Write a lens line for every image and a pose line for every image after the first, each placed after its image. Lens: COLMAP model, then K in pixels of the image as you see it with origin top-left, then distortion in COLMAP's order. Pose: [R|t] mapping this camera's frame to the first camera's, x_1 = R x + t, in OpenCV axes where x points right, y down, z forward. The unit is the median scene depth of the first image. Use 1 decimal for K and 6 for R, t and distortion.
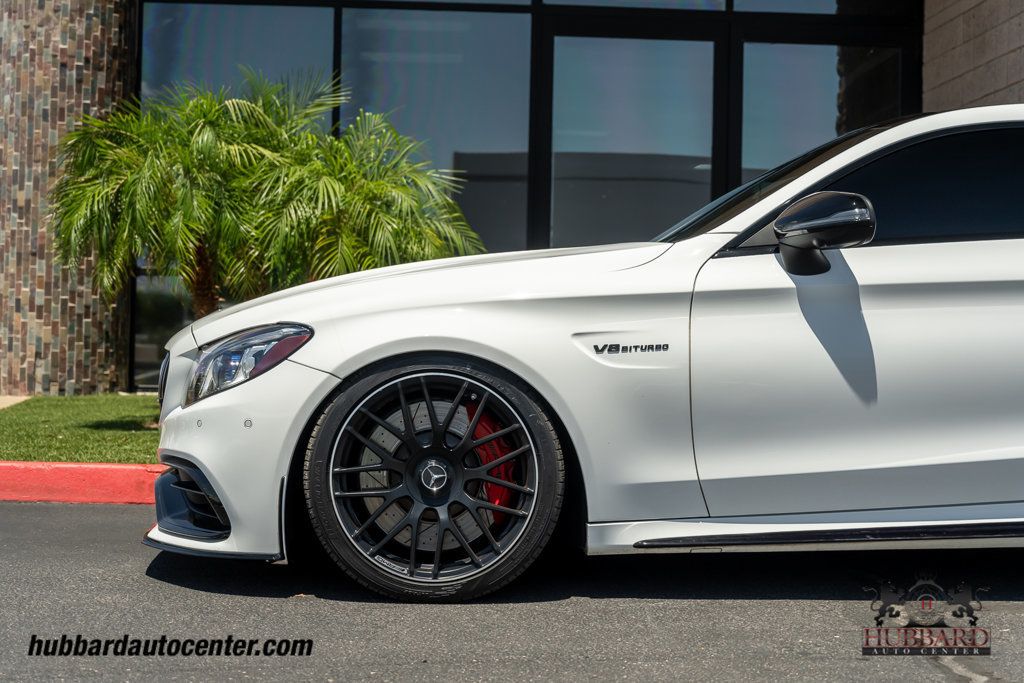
lens RADIAL K [[1637.8, 0, 512.0], [0, 1637.8, 341.5], [0, 0, 1]] dist [-0.039679, -0.039078]
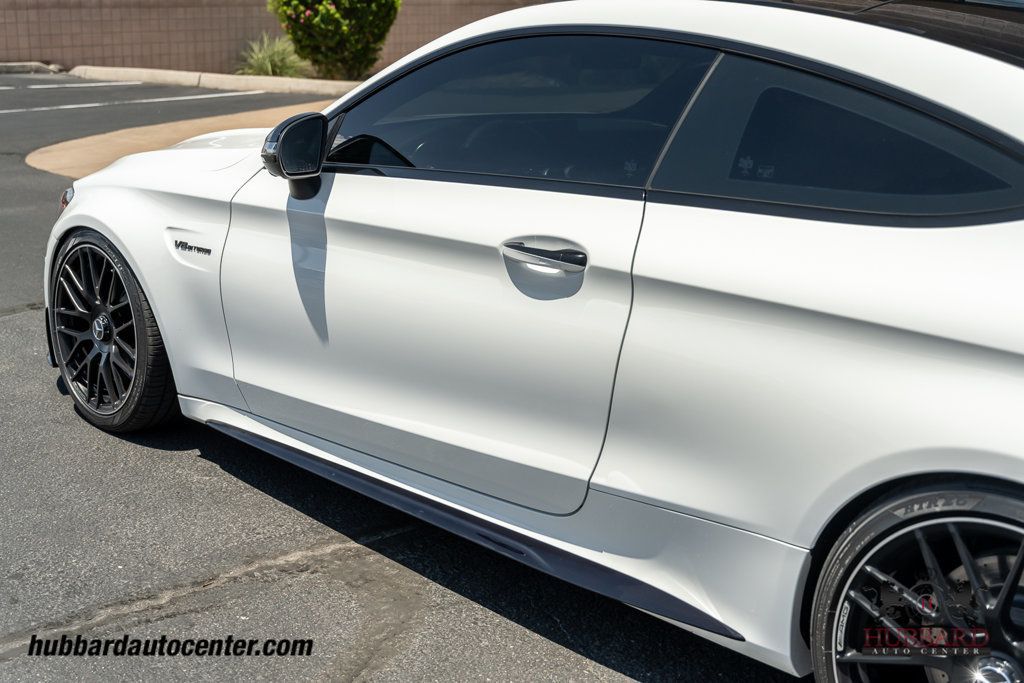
lens RADIAL K [[1283.9, 0, 512.0], [0, 1283.9, 341.5], [0, 0, 1]] dist [-0.026181, -0.009287]
pose [[0.680486, 0.204958, -0.703514, 0.816602], [-0.015083, 0.963800, 0.266200, -0.163101], [0.732606, -0.170534, 0.658943, 0.584875]]
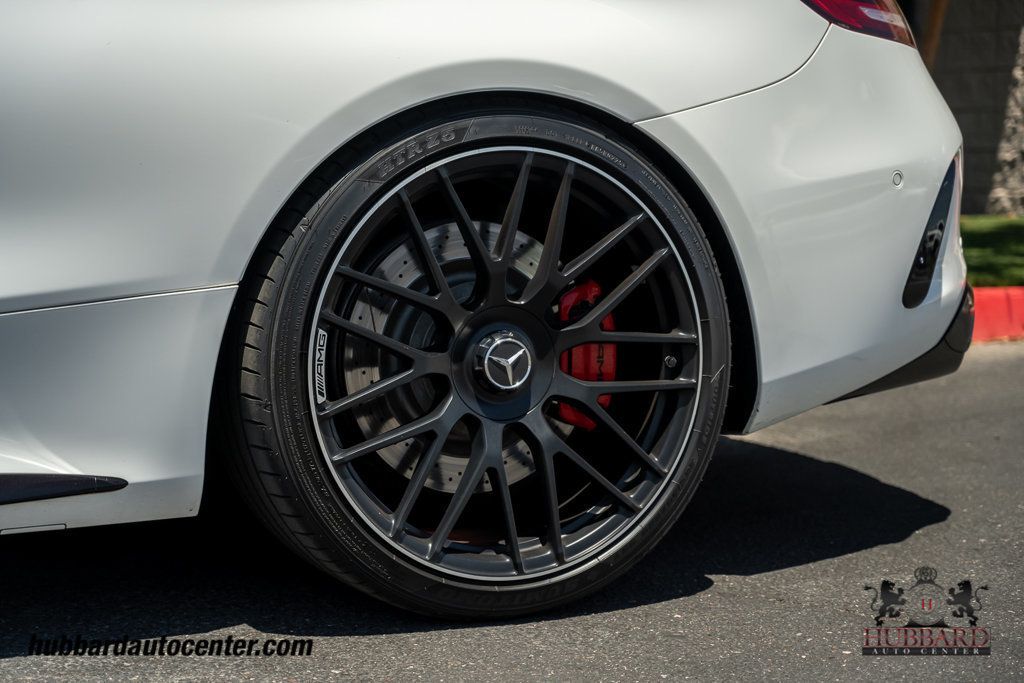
lens RADIAL K [[1971.4, 0, 512.0], [0, 1971.4, 341.5], [0, 0, 1]] dist [-0.076999, 0.091148]
pose [[0.920631, -0.043014, 0.388058, 0.401759], [0.003579, 0.994801, 0.101776, 0.016304], [-0.390418, -0.092310, 0.915998, 0.459803]]
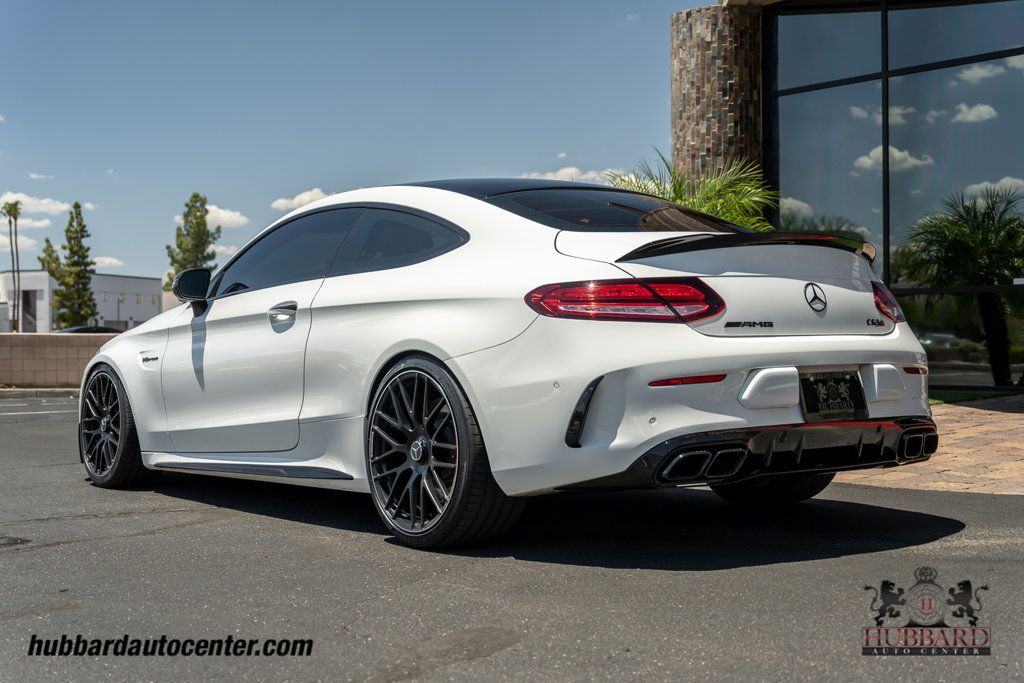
lens RADIAL K [[1395.6, 0, 512.0], [0, 1395.6, 341.5], [0, 0, 1]] dist [-0.026297, 0.020126]
pose [[0.578639, -0.019048, -0.815362, 1.600245], [0.017519, 0.999787, -0.010924, 0.008570], [0.815396, -0.007964, 0.578849, 0.413991]]
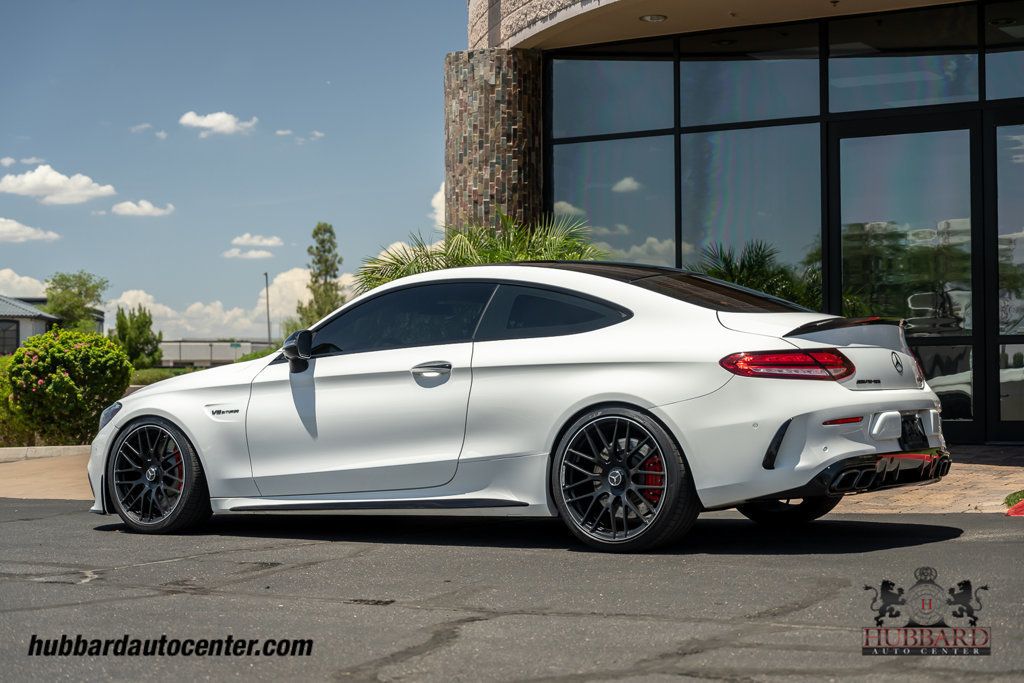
lens RADIAL K [[1879.2, 0, 512.0], [0, 1879.2, 341.5], [0, 0, 1]] dist [-0.083570, -0.091090]
pose [[0.810866, -0.038019, -0.583996, 1.708227], [0.022835, 0.999183, -0.033343, 0.002637], [0.584787, 0.013701, 0.811072, -0.670750]]
